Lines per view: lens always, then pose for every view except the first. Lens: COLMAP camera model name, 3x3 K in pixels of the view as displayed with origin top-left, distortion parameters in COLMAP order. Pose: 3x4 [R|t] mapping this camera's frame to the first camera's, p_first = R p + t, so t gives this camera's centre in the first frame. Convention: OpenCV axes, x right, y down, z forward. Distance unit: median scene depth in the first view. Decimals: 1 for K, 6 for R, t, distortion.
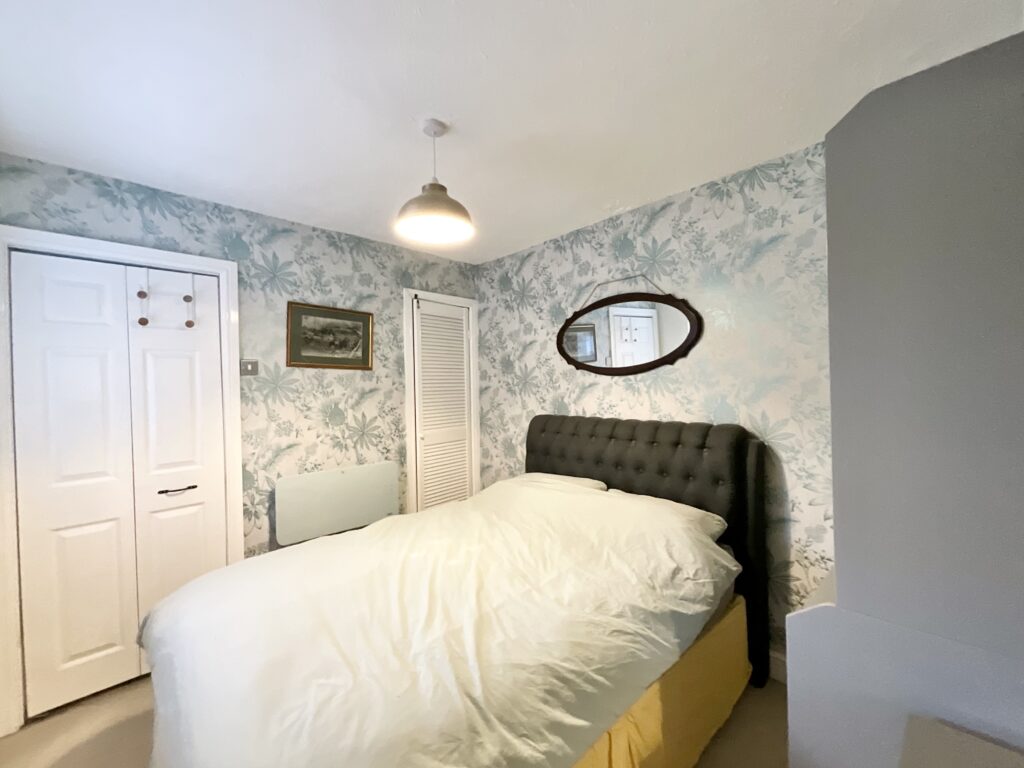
lens RADIAL K [[416.6, 0, 512.0], [0, 416.6, 384.0], [0, 0, 1]] dist [0.000882, 0.000147]
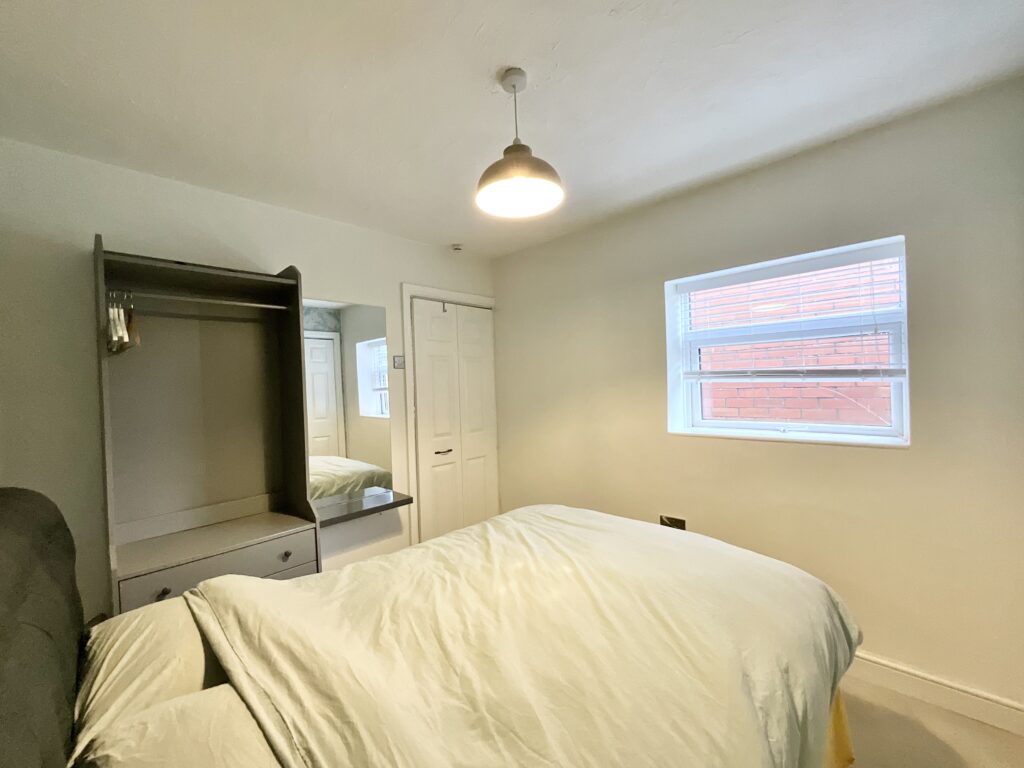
lens RADIAL K [[416.6, 0, 512.0], [0, 416.6, 384.0], [0, 0, 1]] dist [0.000882, 0.000147]
pose [[-0.997317, 0.062577, -0.037980, -0.110275], [0.062055, 0.997963, 0.014770, 0.000981], [0.038827, 0.012373, -0.999169, 1.878937]]
